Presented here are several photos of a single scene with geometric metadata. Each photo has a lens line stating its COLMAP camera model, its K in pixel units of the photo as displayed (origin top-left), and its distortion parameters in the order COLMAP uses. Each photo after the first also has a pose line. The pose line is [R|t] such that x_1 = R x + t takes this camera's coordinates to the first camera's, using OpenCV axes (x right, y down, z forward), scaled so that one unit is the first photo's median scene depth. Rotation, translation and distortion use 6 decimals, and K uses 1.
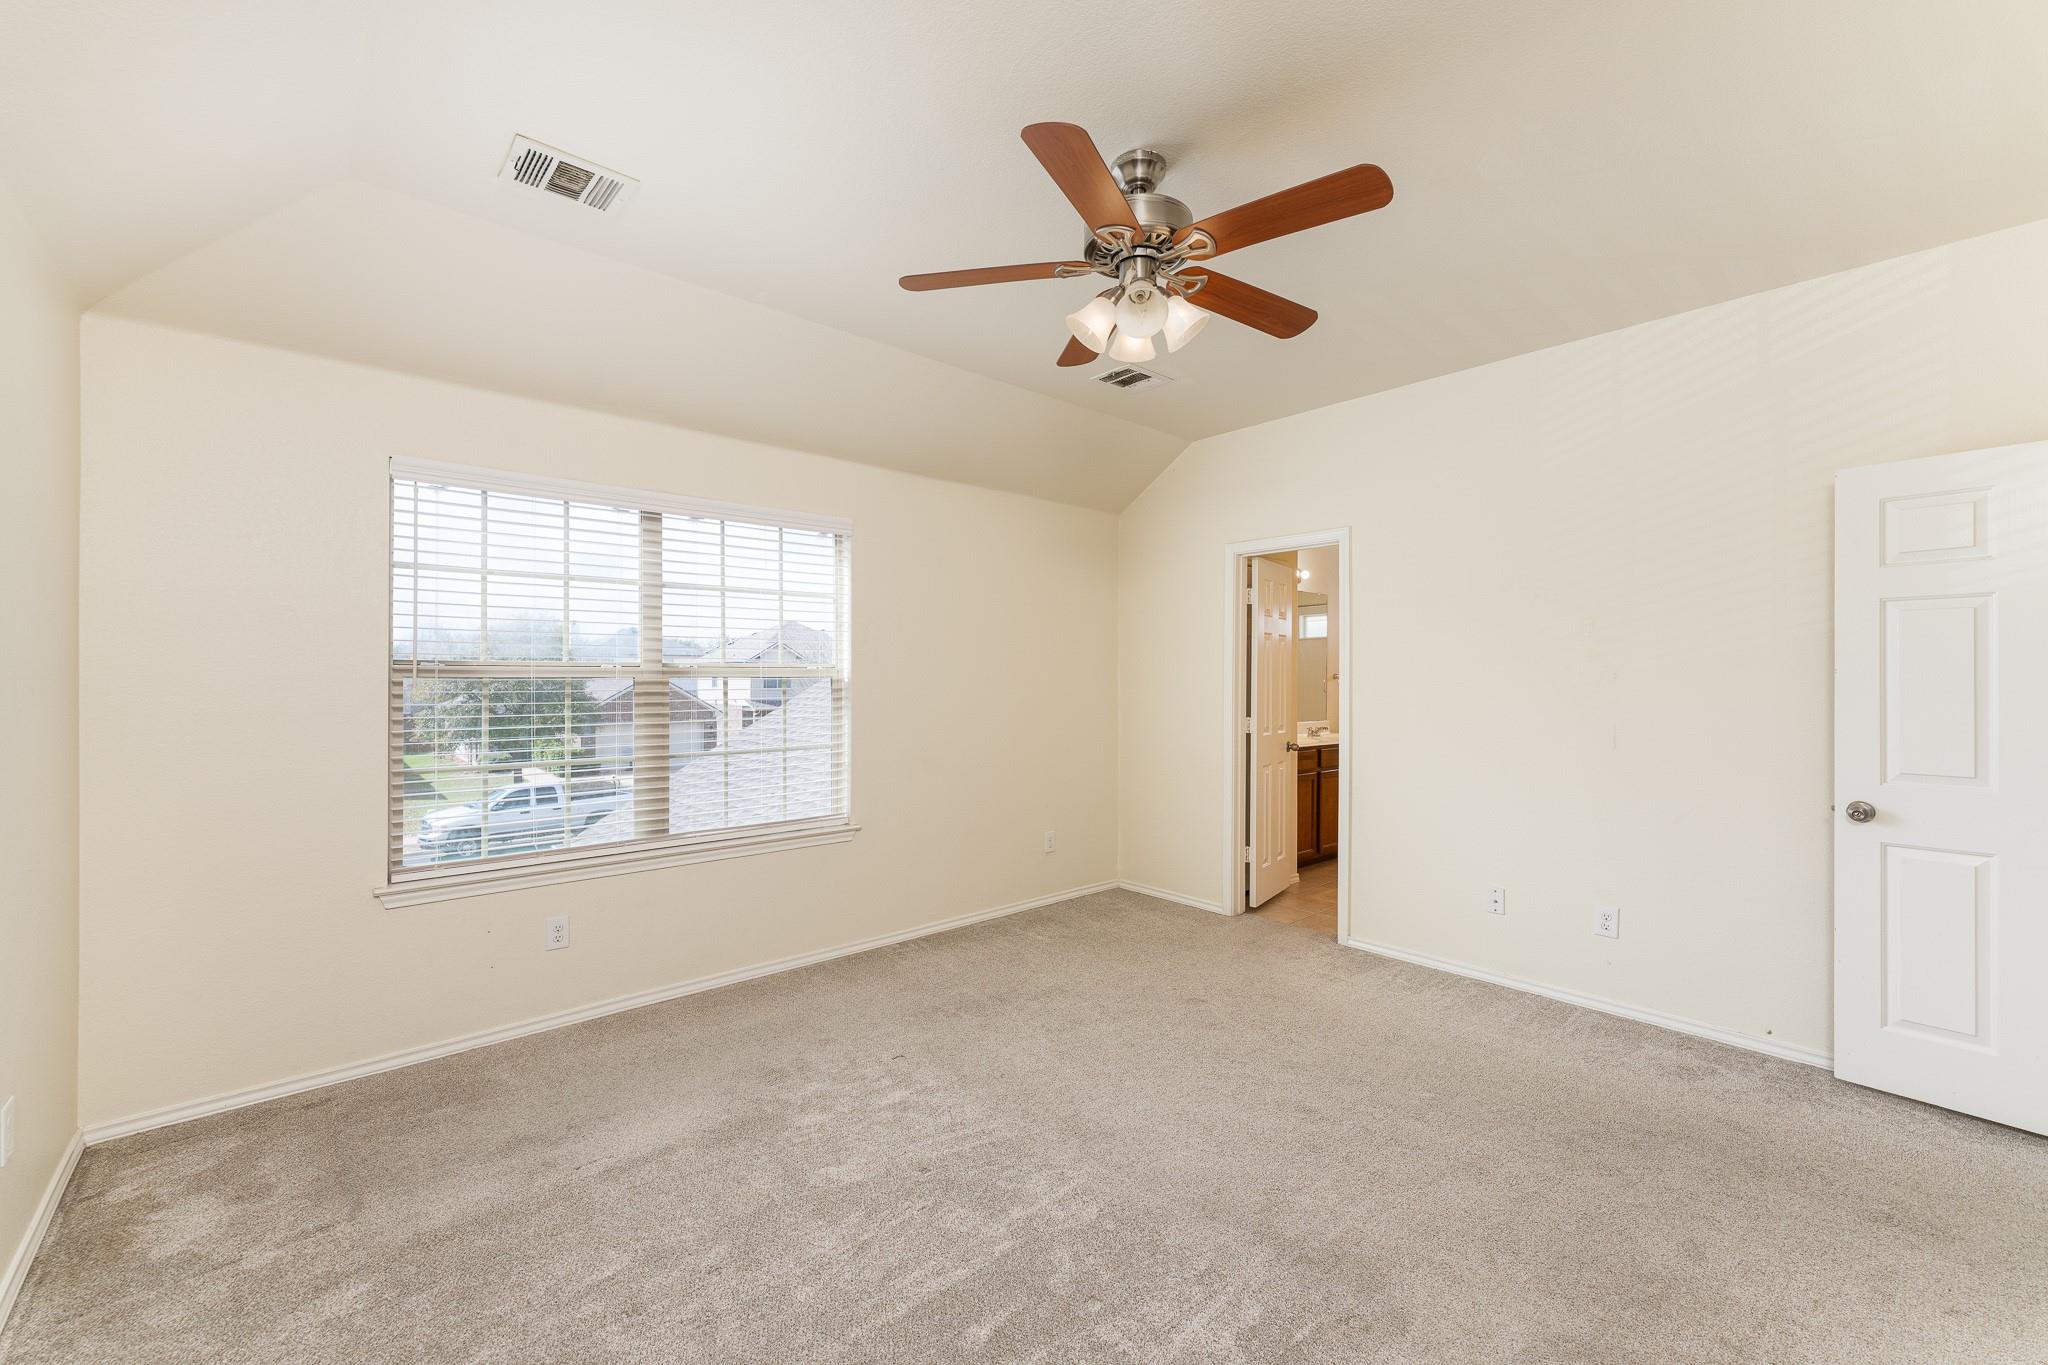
lens RADIAL K [[827.1, 0, 1027.4], [0, 827.1, 680.3], [0, 0, 1]] dist [0.003291, -0.000065]
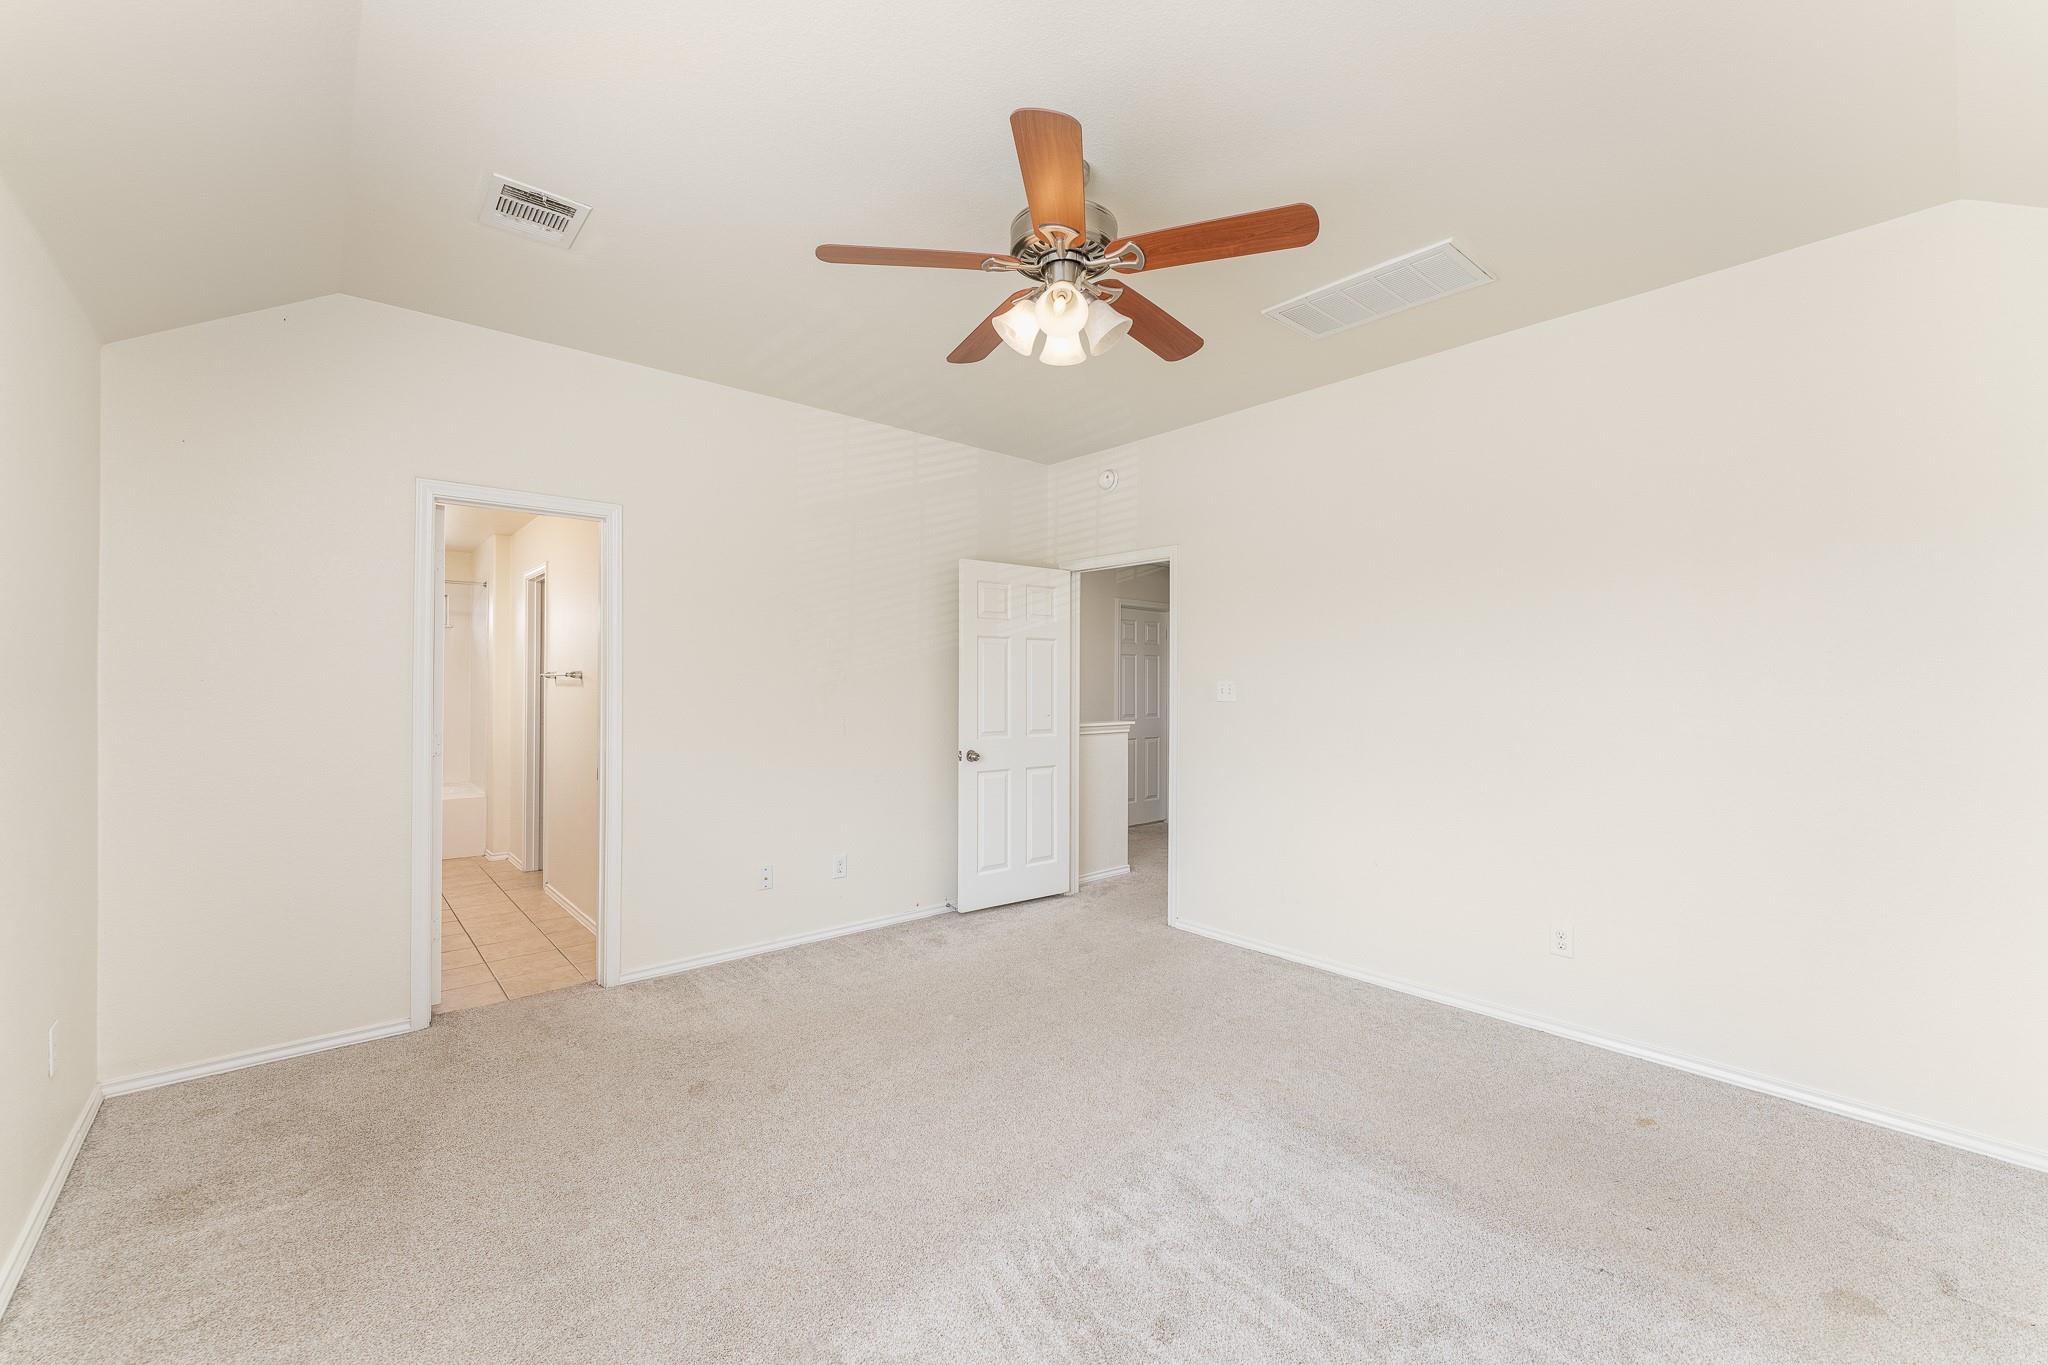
lens RADIAL K [[827.1, 0, 1027.4], [0, 827.1, 680.3], [0, 0, 1]] dist [0.003291, -0.000065]
pose [[-0.007257, 0.001655, 0.999972, -0.648248], [-0.006240, 0.999979, -0.001700, 0.000035], [-0.999954, -0.006253, -0.007247, 0.773100]]
